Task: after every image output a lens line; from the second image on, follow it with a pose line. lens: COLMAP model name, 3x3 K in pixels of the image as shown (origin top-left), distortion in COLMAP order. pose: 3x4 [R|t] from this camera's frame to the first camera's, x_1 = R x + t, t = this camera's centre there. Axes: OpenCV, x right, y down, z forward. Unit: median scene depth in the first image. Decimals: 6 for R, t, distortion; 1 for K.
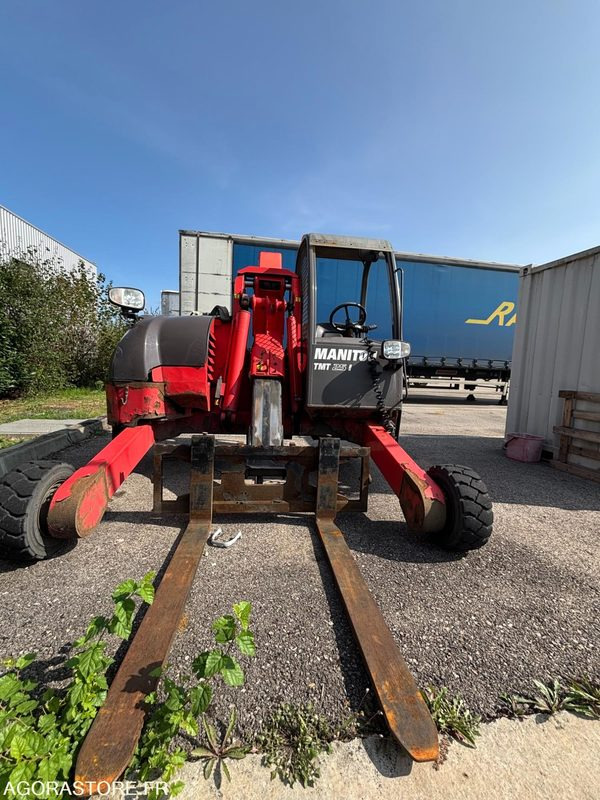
lens RADIAL K [[326.3, 0, 298.5], [0, 326.3, 400.0], [0, 0, 1]] dist [-0.004072, -0.000231]
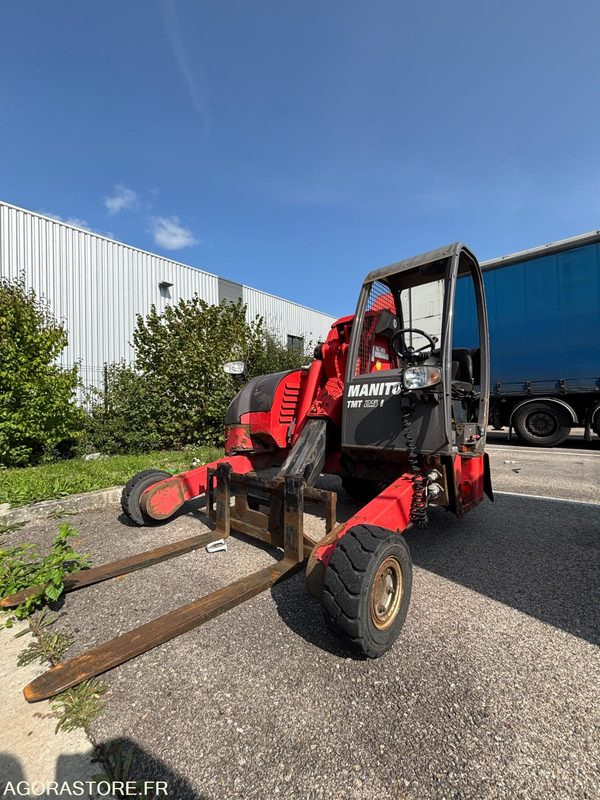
lens RADIAL K [[326.3, 0, 297.8], [0, 326.3, 402.1], [0, 0, 1]] dist [-0.004072, -0.000231]
pose [[0.647239, -0.072793, -0.758804, 0.680476], [-0.029706, 0.992265, -0.120528, 0.010252], [0.761708, 0.100552, 0.640070, 0.268029]]
